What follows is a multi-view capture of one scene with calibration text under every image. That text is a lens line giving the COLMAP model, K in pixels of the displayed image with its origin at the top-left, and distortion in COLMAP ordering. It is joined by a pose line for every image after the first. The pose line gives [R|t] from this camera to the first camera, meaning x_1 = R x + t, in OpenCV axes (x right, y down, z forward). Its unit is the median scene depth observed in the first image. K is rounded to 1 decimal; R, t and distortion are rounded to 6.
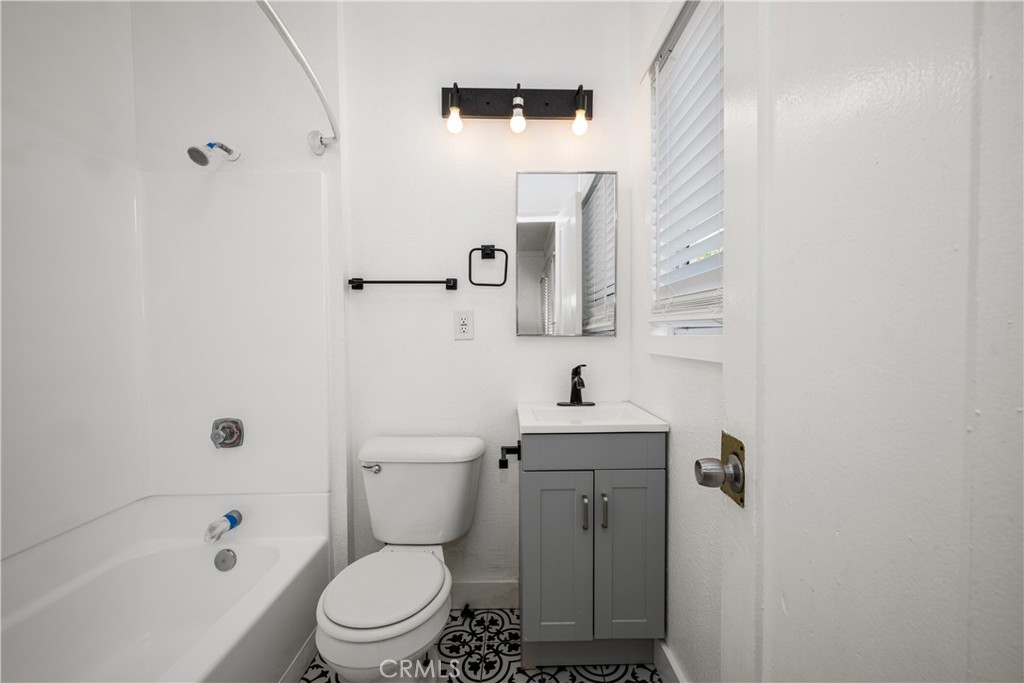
lens RADIAL K [[418.2, 0, 514.8], [0, 418.2, 350.8], [0, 0, 1]] dist [0.001725, -0.000027]
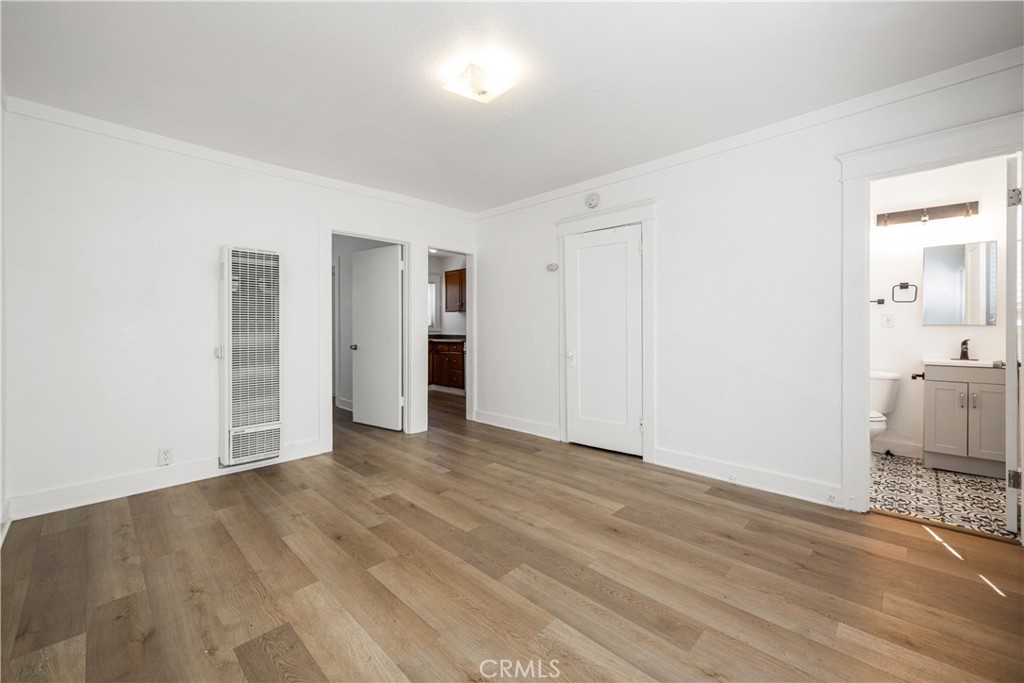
lens RADIAL K [[414.2, 0, 513.3], [0, 414.2, 329.2], [0, 0, 1]] dist [0.000083, 0.000048]
pose [[0.708780, 0.006946, -0.705395, 0.014940], [-0.024484, 0.999591, -0.014758, 0.065971], [0.705004, 0.027731, 0.708661, -1.965619]]
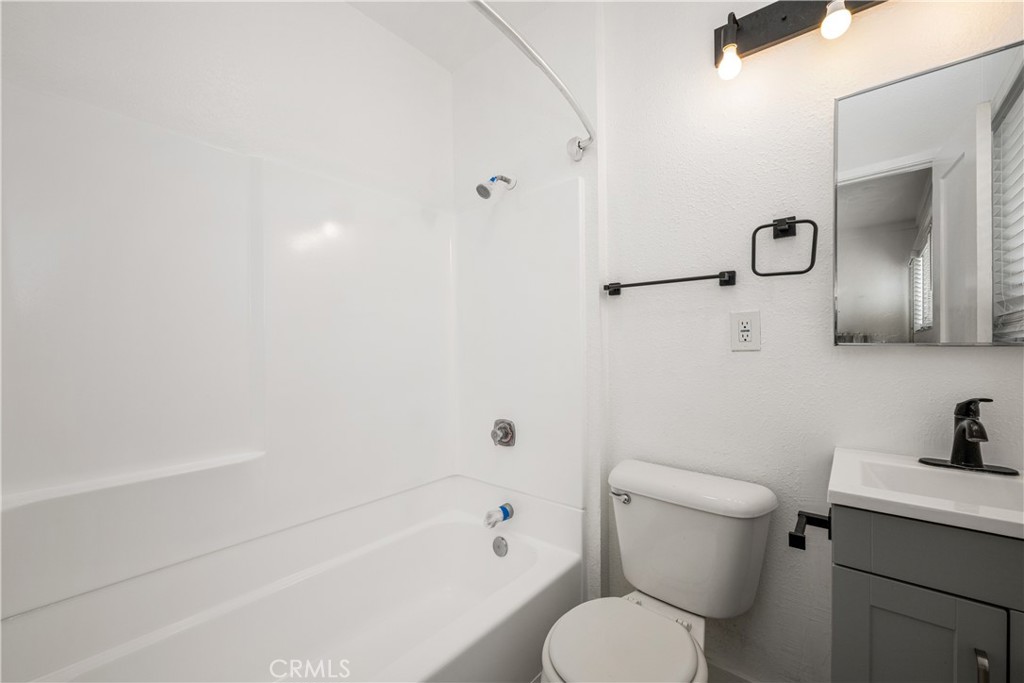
lens RADIAL K [[413.7, 0, 509.2], [0, 413.7, 349.7], [0, 0, 1]] dist [-0.000763, -0.000485]
pose [[0.751502, 0.006527, -0.659699, 0.051369], [-0.020623, 0.999695, -0.013602, -0.010748], [0.659409, 0.023828, 0.751407, 0.177047]]
